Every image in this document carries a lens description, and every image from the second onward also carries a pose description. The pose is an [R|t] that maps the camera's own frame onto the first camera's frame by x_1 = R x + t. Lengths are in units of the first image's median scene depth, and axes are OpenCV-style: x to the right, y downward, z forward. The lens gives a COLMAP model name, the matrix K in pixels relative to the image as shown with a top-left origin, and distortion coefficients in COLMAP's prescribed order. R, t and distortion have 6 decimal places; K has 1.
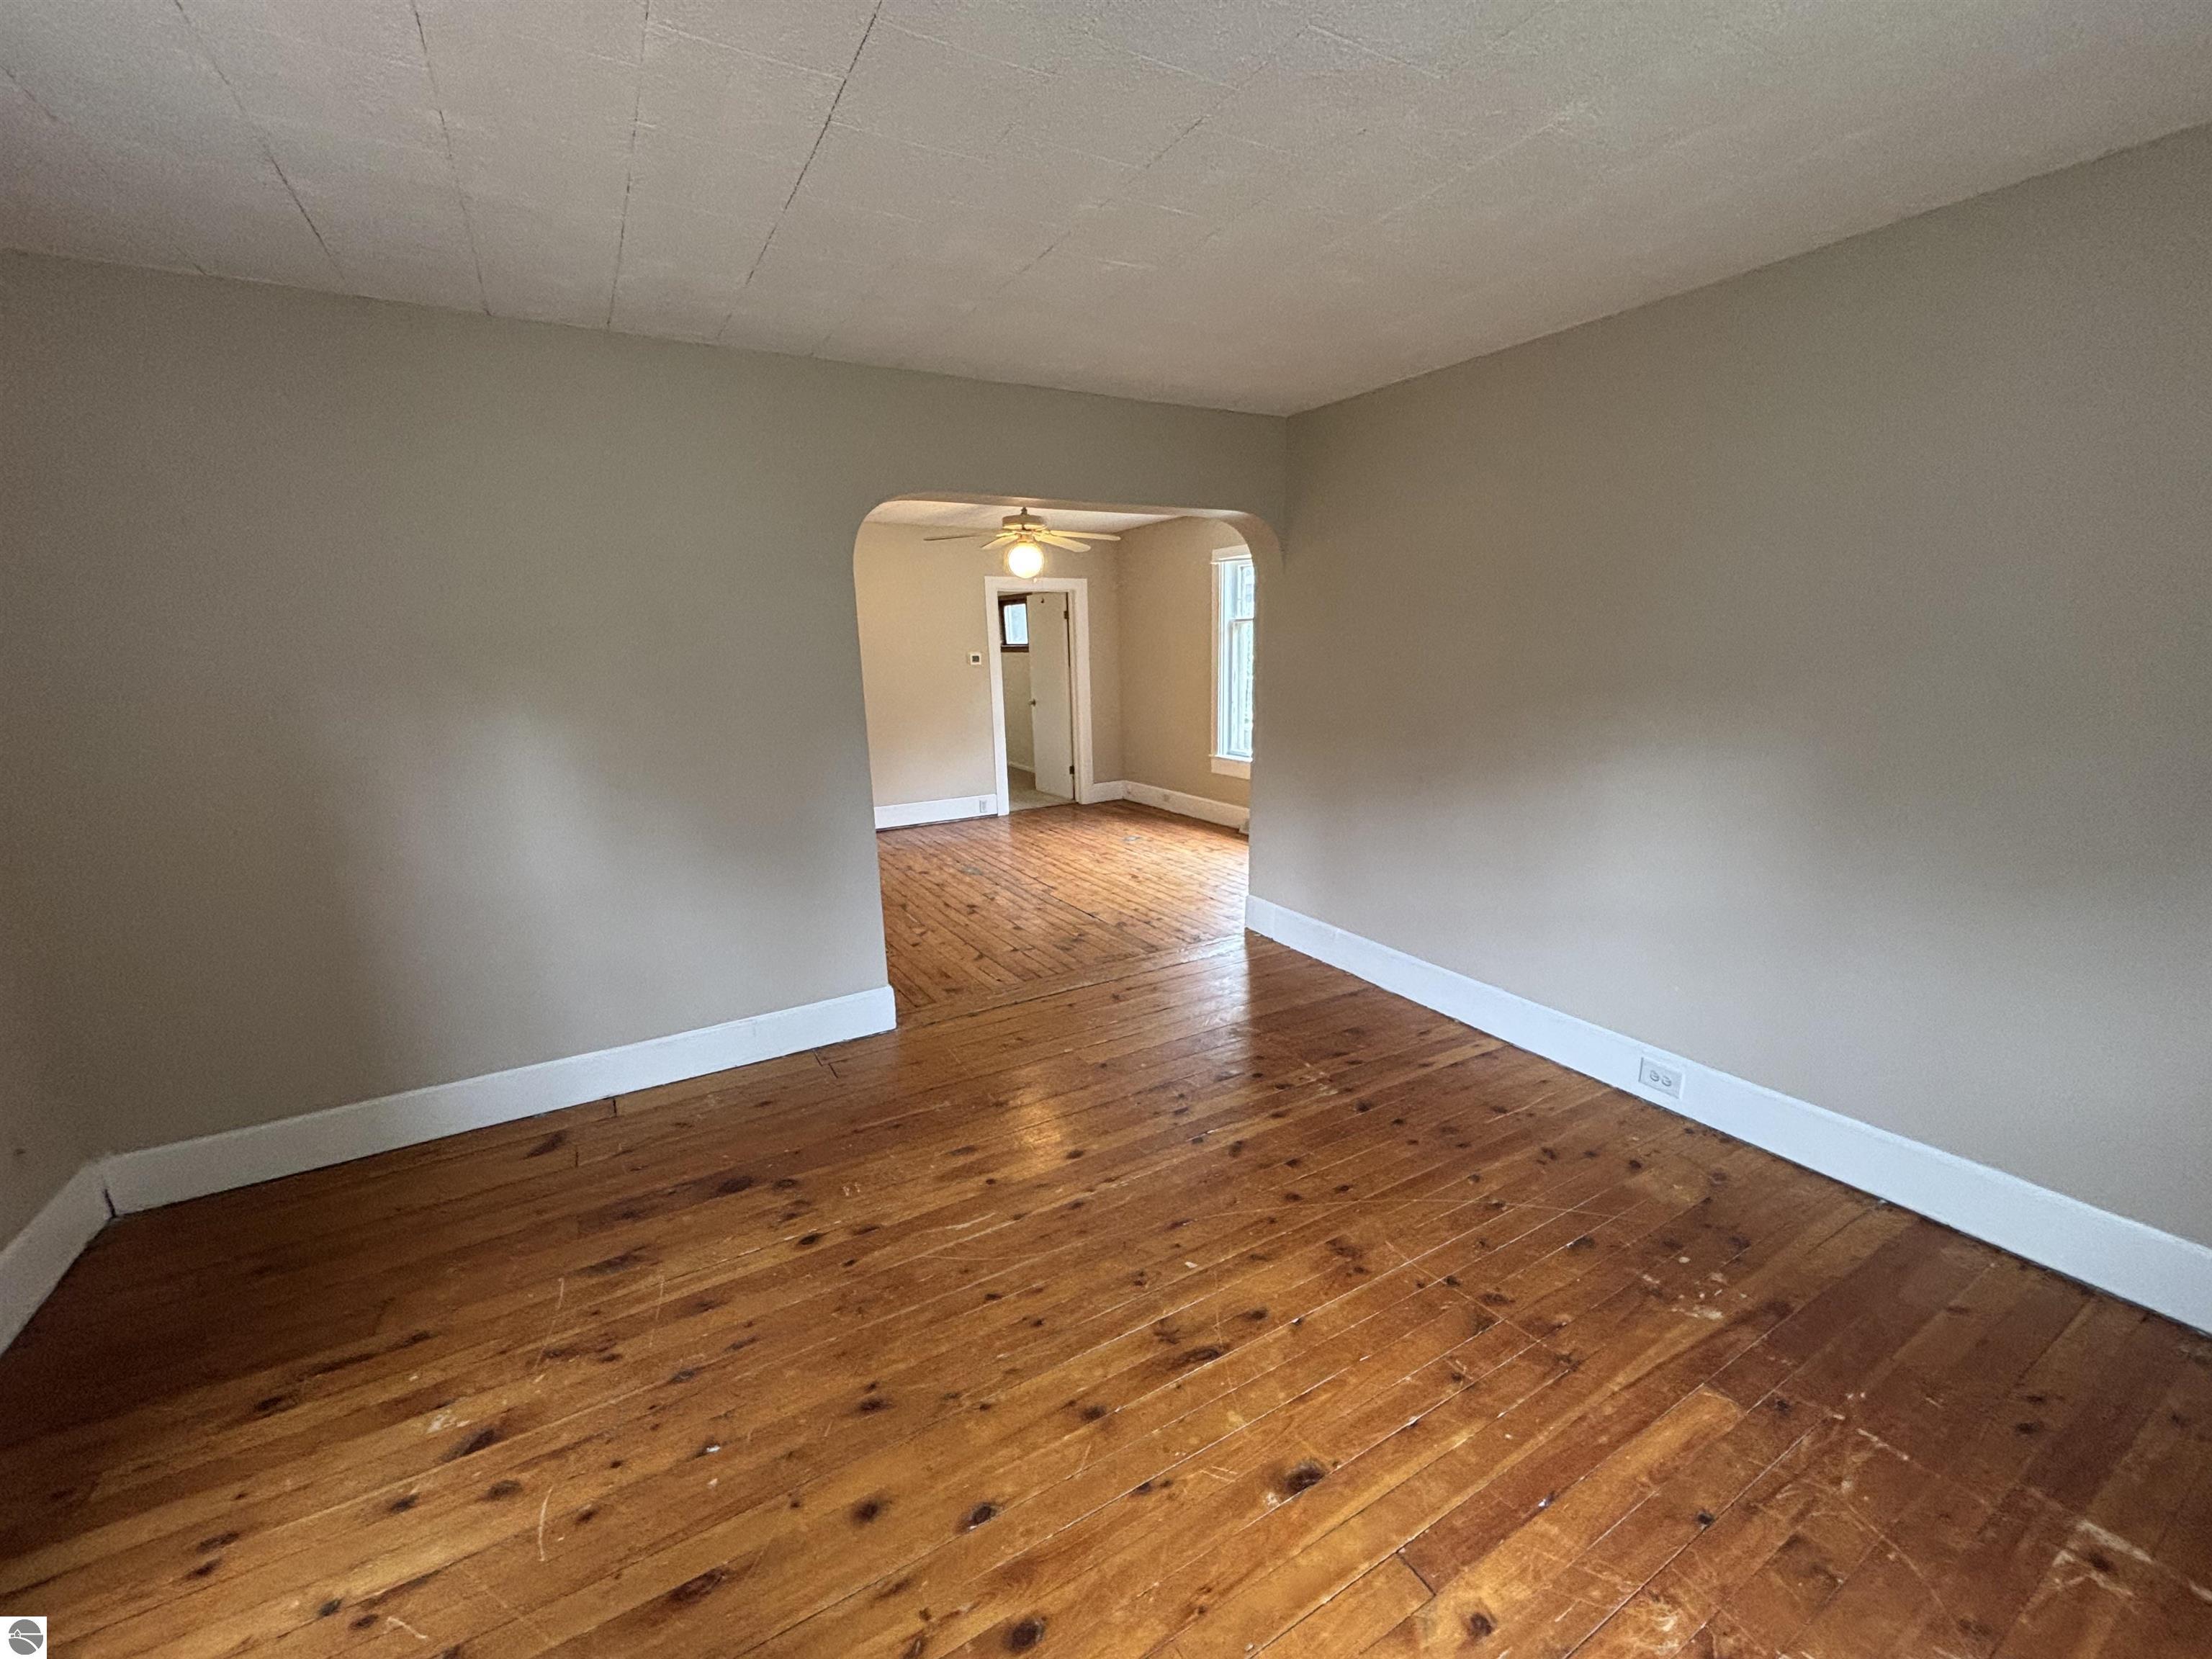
lens RADIAL K [[898.4, 0, 1104.8], [0, 898.4, 831.7], [0, 0, 1]] dist [0.000737, -0.001382]
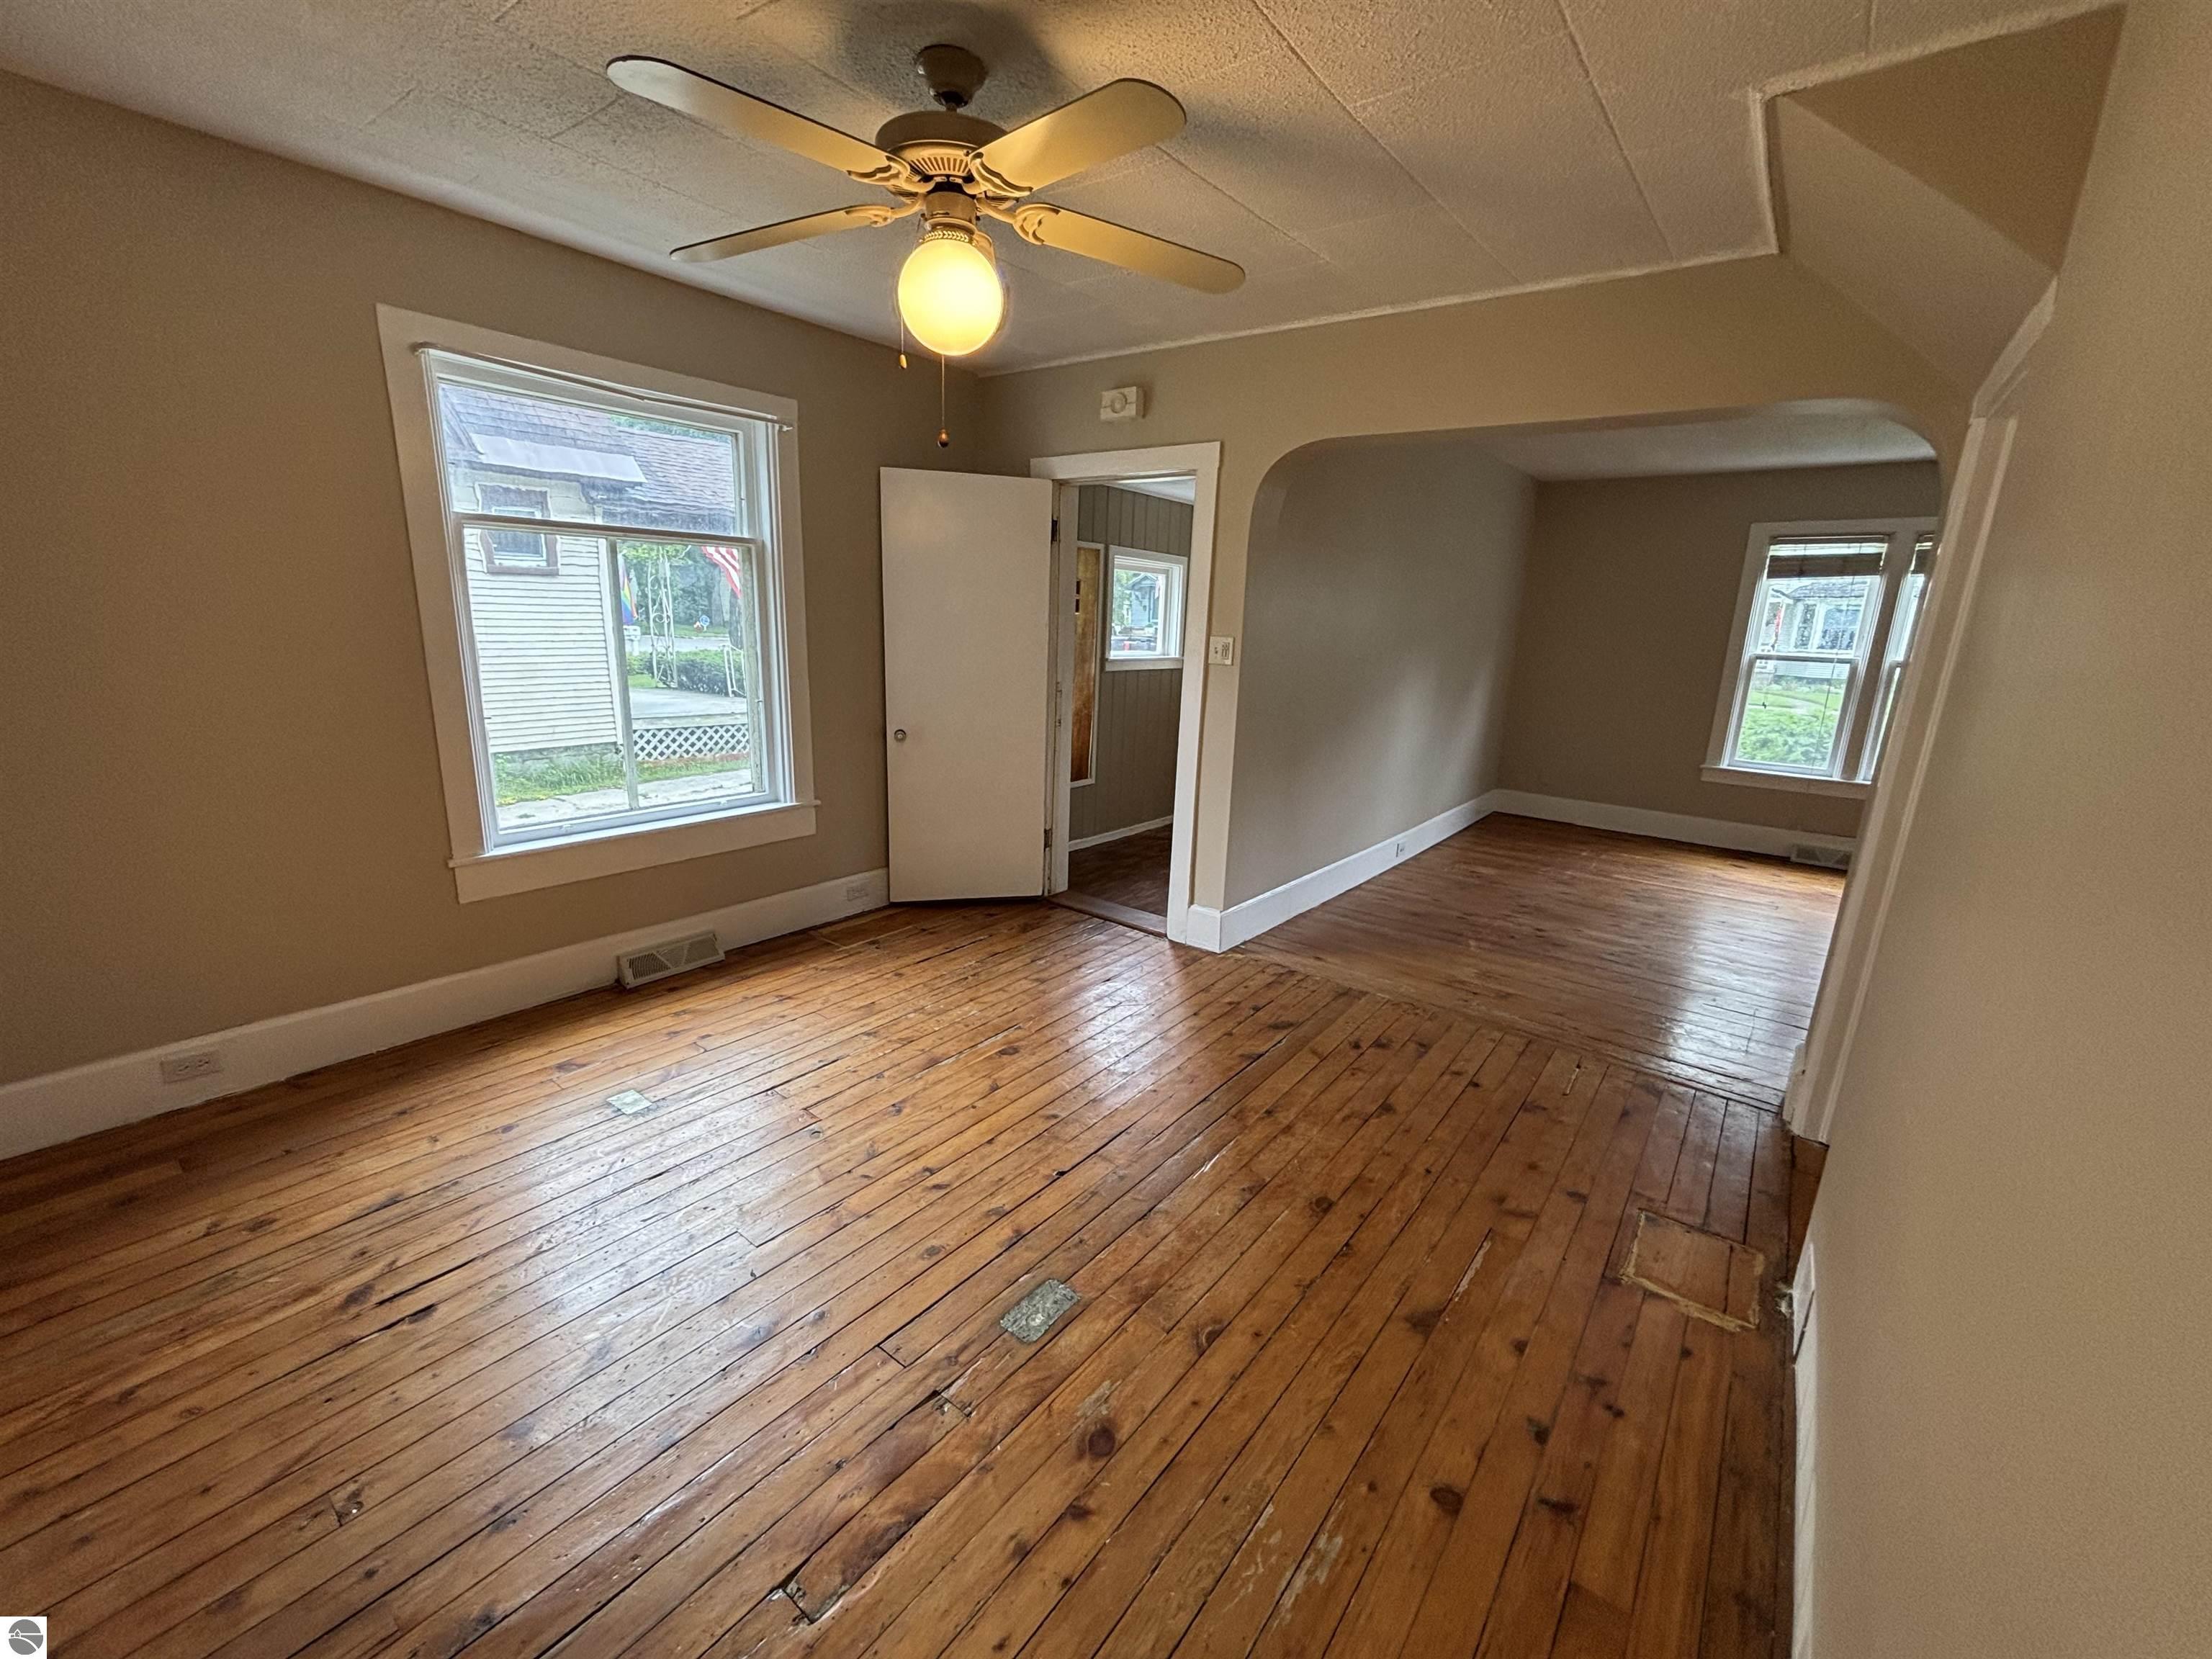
lens RADIAL K [[898.4, 0, 1095.0], [0, 898.4, 834.4], [0, 0, 1]] dist [0.000737, -0.001382]
pose [[-0.366029, -0.216213, 0.905138, -0.487763], [0.171040, 0.940436, 0.293811, -0.239899], [-0.914750, 0.262358, -0.307246, 1.273652]]
